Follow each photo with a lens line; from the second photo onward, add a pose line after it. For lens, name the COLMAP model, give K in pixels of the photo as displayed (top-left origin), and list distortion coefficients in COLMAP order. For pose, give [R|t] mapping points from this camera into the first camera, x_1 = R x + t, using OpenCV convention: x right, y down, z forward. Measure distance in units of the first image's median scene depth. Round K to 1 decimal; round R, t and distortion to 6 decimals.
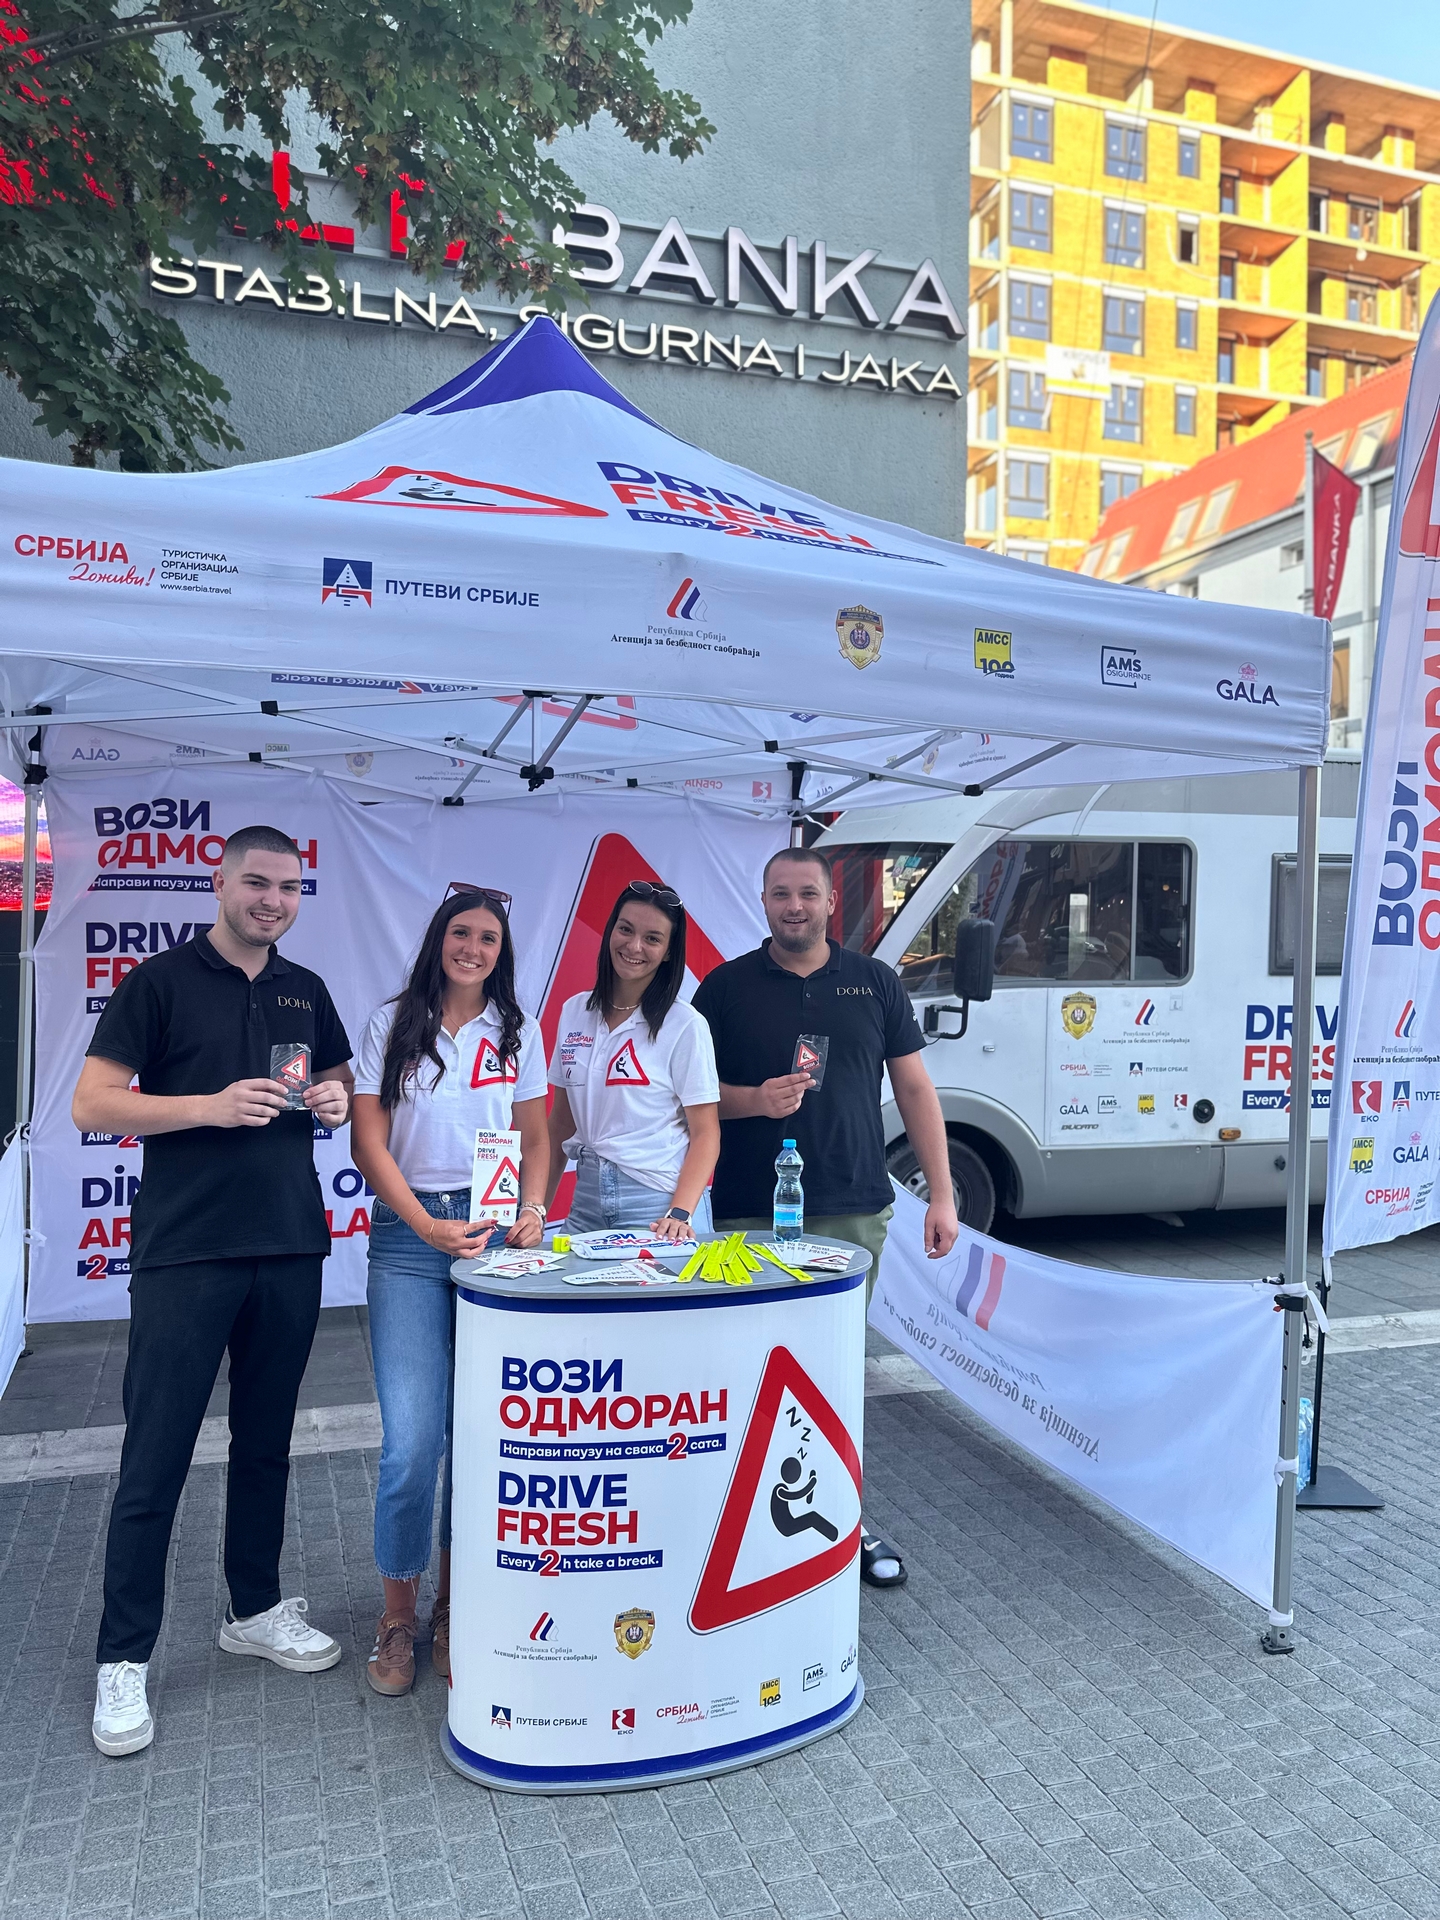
lens RADIAL K [[1356.4, 0, 720.0], [0, 1356.4, 960.0], [0, 0, 1]] dist [0.181806, -0.403152]
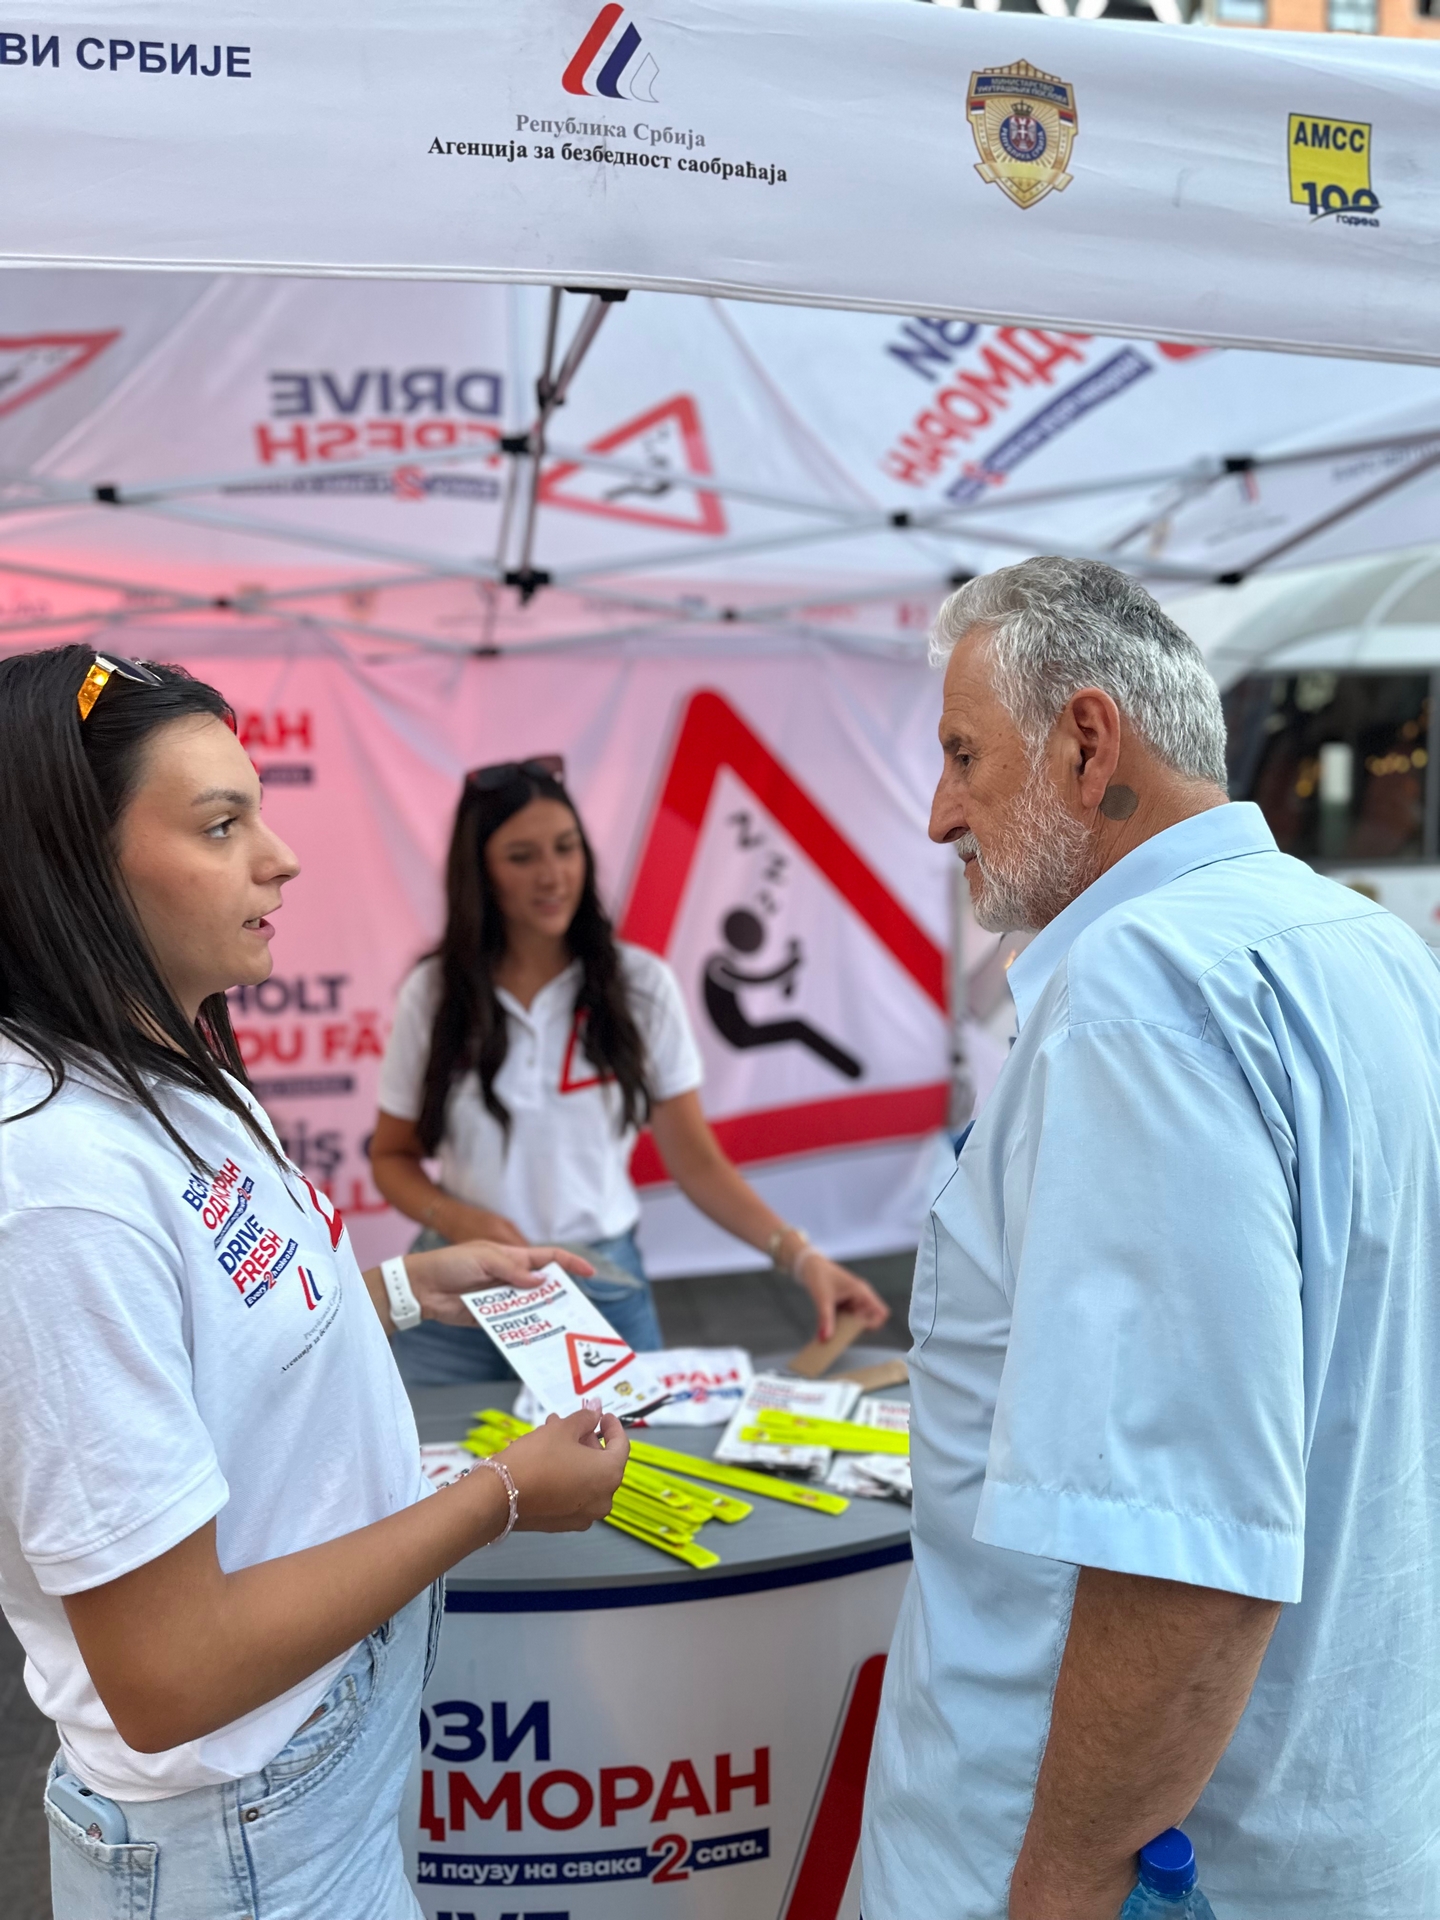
lens RADIAL K [[1345.8, 0, 746.7], [0, 1345.8, 981.0], [0, 0, 1]] dist [-0.004248, -0.001656]
pose [[0.990318, -0.020159, -0.137344, 0.070919], [0.034118, 0.994398, 0.100047, -0.012806], [0.134558, -0.103764, 0.985458, 0.559906]]
